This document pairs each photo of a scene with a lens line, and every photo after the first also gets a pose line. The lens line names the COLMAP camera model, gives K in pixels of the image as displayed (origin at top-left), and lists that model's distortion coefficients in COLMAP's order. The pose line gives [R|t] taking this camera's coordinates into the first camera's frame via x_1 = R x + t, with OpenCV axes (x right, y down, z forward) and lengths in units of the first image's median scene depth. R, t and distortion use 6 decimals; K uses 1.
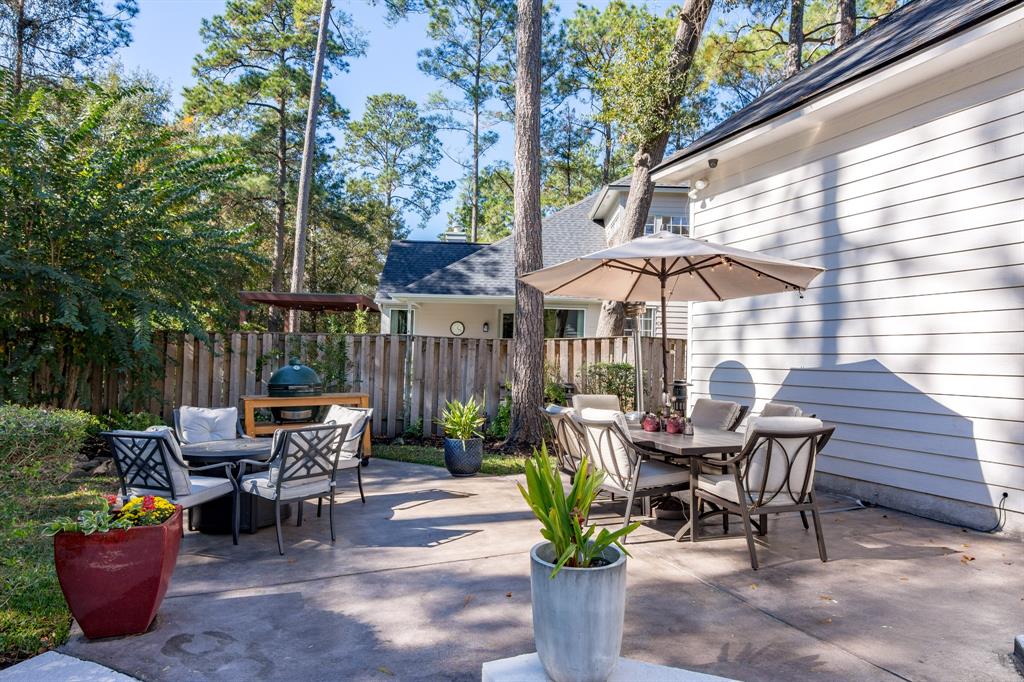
lens RADIAL K [[626.5, 0, 511.1], [0, 626.5, 347.8], [0, 0, 1]] dist [0.006388, -0.003856]
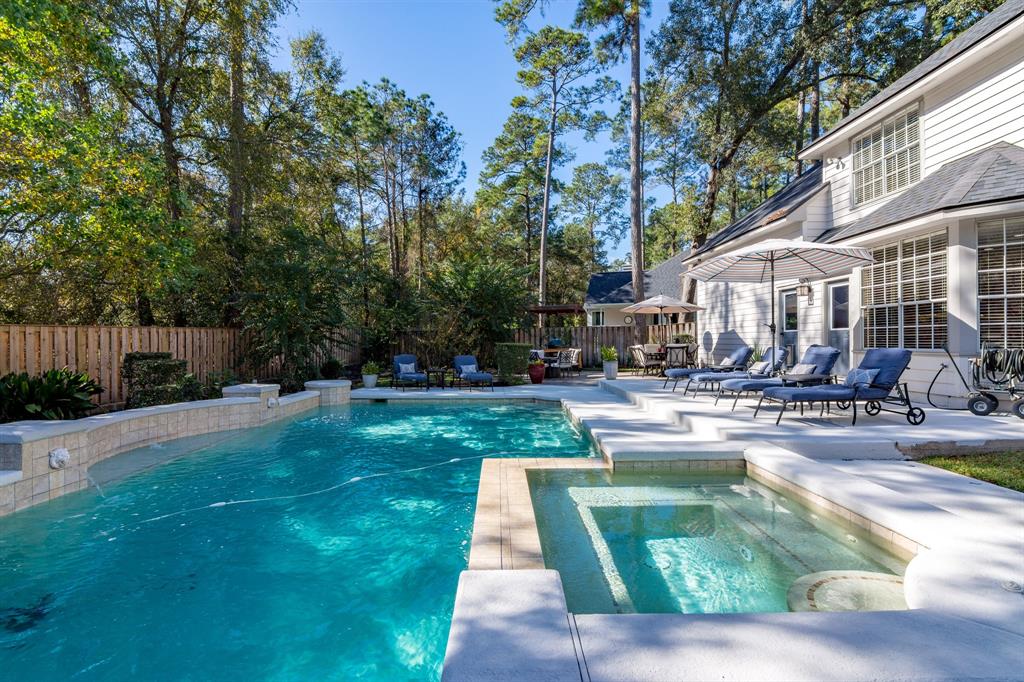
lens RADIAL K [[487.2, 0, 511.4], [0, 487.2, 338.8], [0, 0, 1]] dist [-0.018399, -0.000941]
pose [[0.931730, -0.033474, -0.361605, 0.112366], [0.038818, 0.999218, 0.007523, 0.001276], [0.361071, -0.021046, 0.932301, -0.470927]]
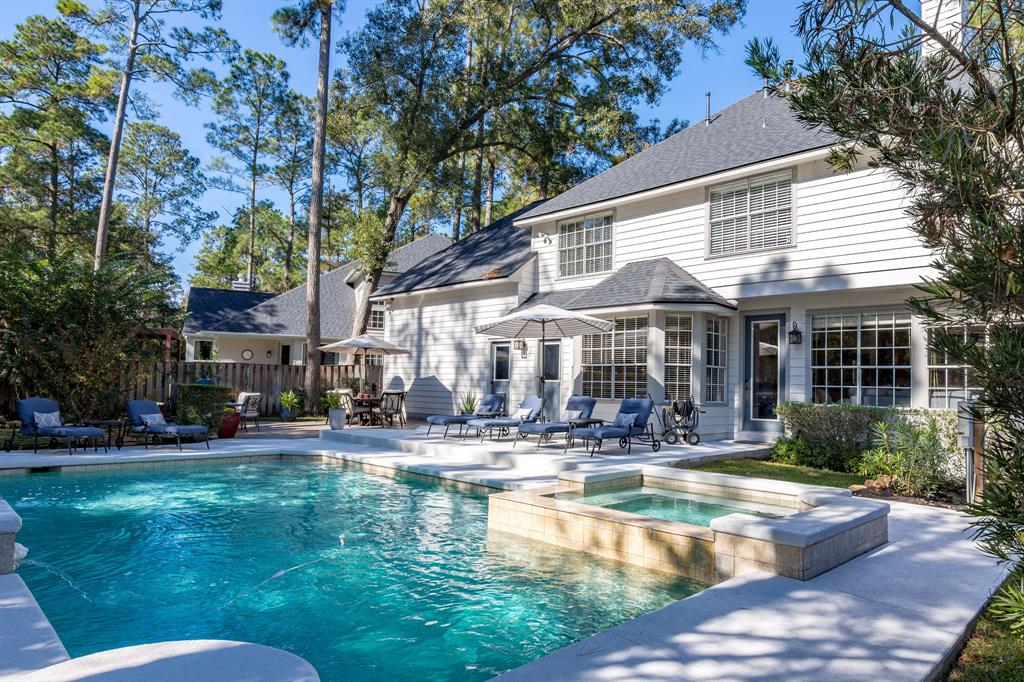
lens RADIAL K [[626.5, 0, 523.5], [0, 626.5, 345.7], [0, 0, 1]] dist [0.006388, -0.003856]
pose [[0.919986, 0.020696, 0.391403, -0.066665], [-0.008018, 0.999390, -0.033999, -0.007580], [-0.391868, 0.028140, 0.919591, -0.563853]]
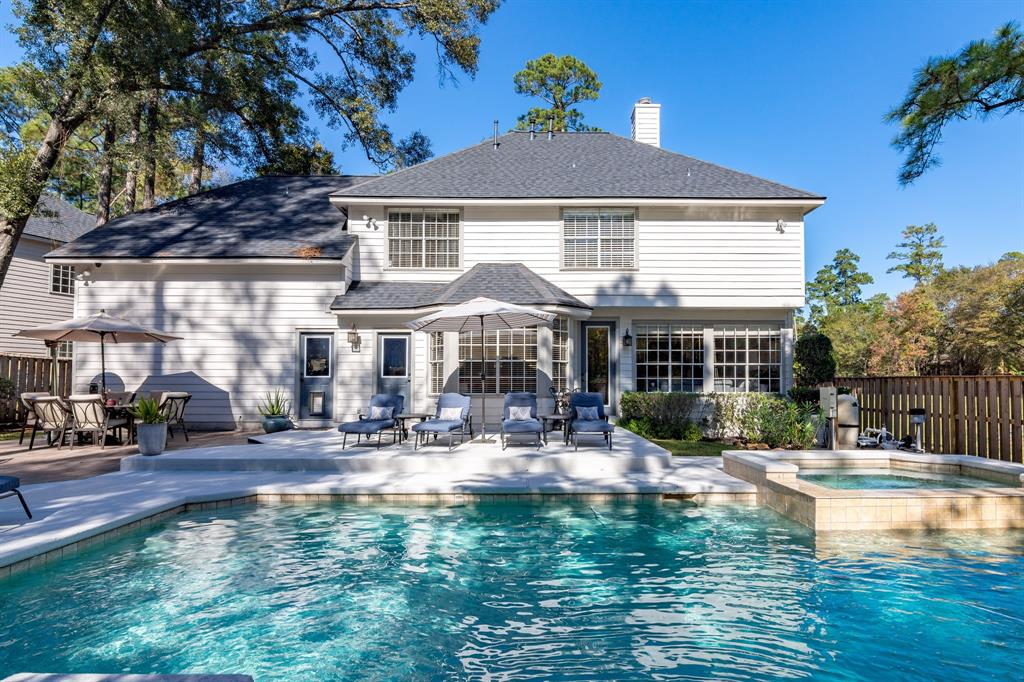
lens RADIAL K [[522.9, 0, 523.5], [0, 522.9, 361.9], [0, 0, 1]] dist [-0.005553, -0.003521]
pose [[0.369035, 0.013578, 0.929316, -0.224857], [-0.011563, 0.999883, -0.010017, -0.004205], [-0.929343, -0.007049, 0.369149, -0.255556]]
